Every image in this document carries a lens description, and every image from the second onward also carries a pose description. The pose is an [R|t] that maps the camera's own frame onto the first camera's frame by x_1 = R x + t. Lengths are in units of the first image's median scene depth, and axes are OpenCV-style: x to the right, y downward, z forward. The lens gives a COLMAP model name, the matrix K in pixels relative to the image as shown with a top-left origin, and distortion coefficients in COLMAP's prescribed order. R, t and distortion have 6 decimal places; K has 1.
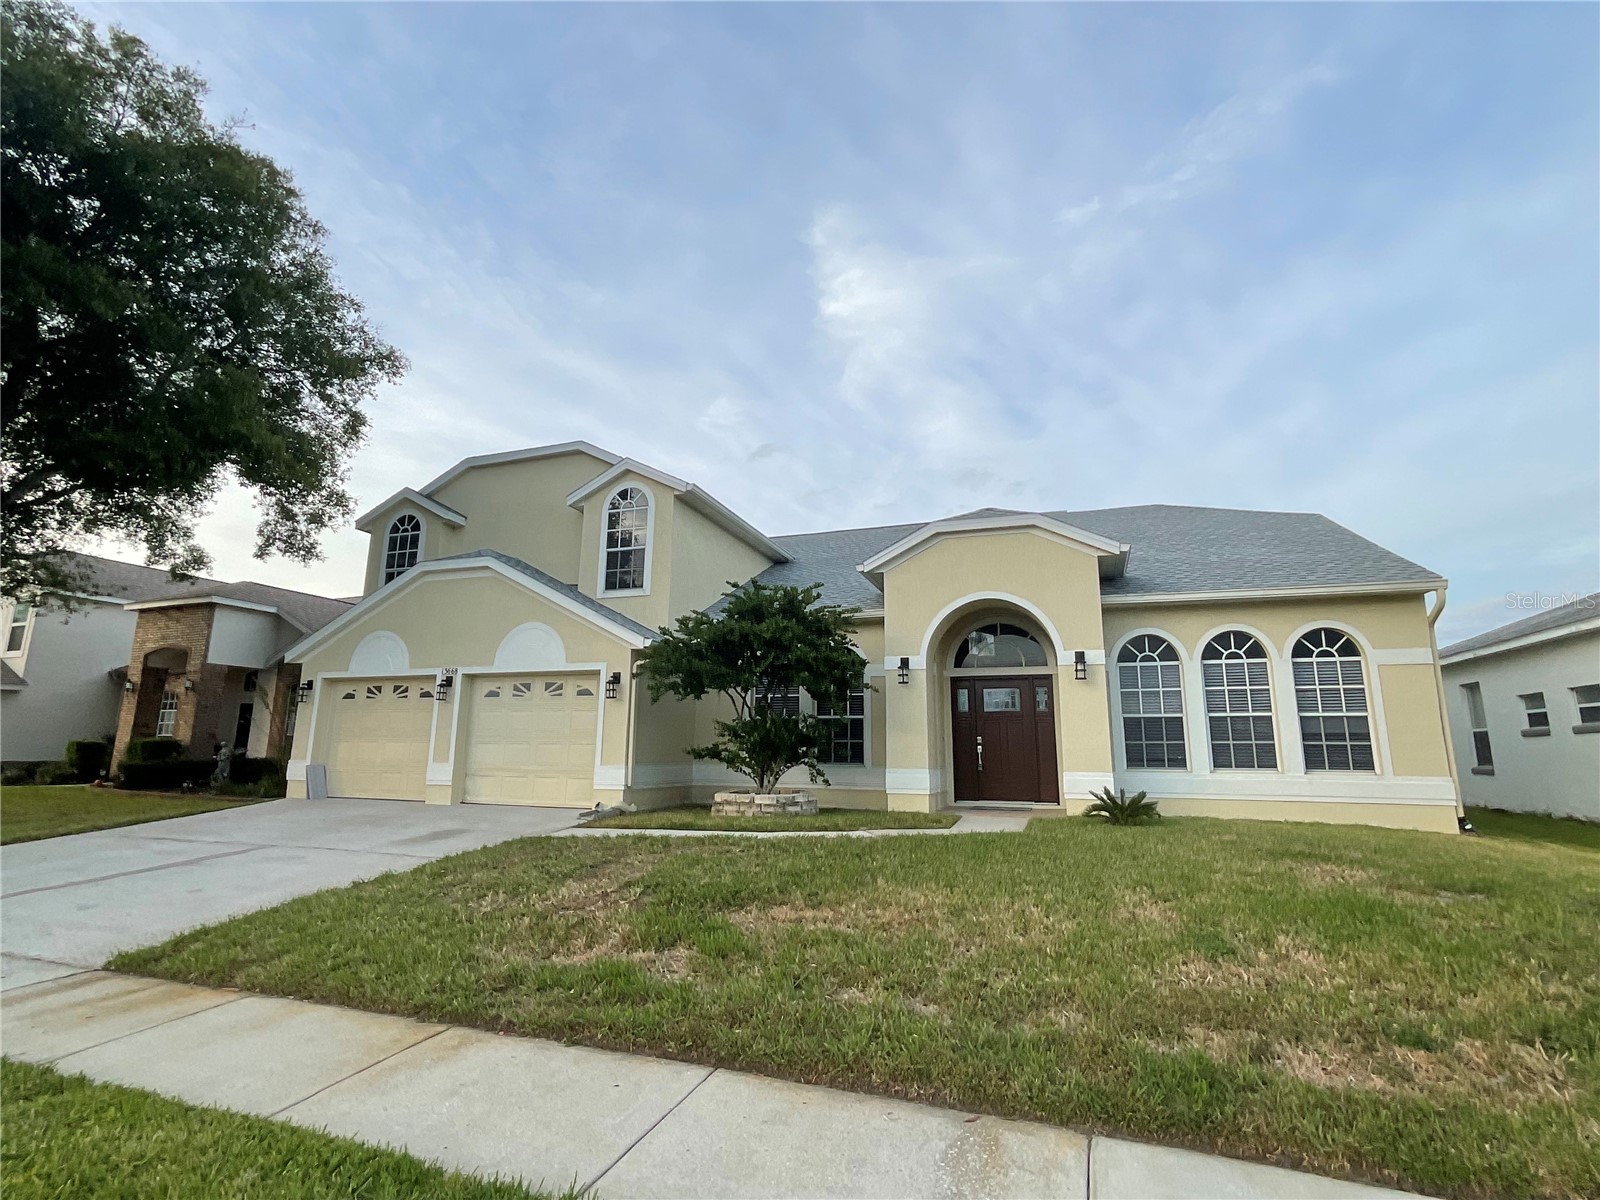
lens RADIAL K [[760.3, 0, 796.5], [0, 760.3, 595.1], [0, 0, 1]] dist [-0.011404, 0.006887]
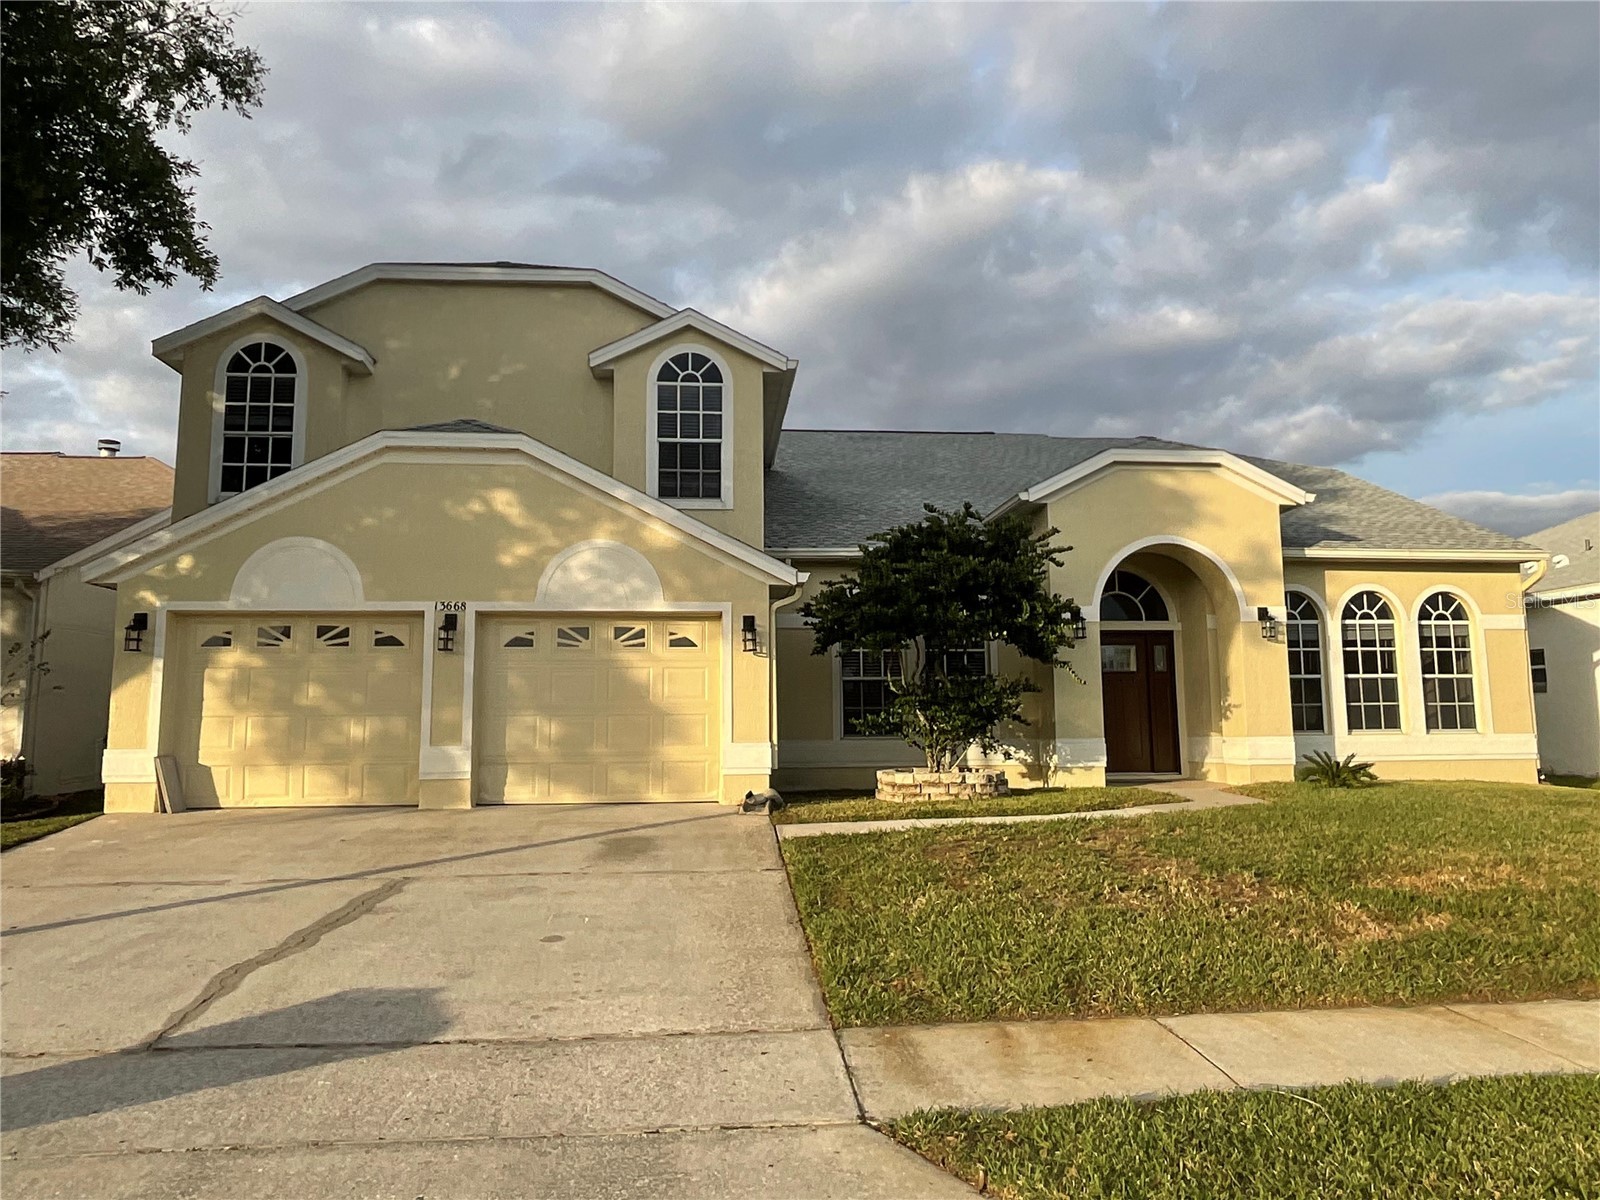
lens RADIAL K [[1037.6, 0, 800.5], [0, 1037.6, 603.4], [0, 0, 1]] dist [0.000781, -0.001799]
pose [[0.908968, 0.032391, 0.415606, -0.590969], [-0.066627, 0.995449, 0.068137, 0.018963], [-0.411507, -0.089625, 0.906989, 0.081138]]
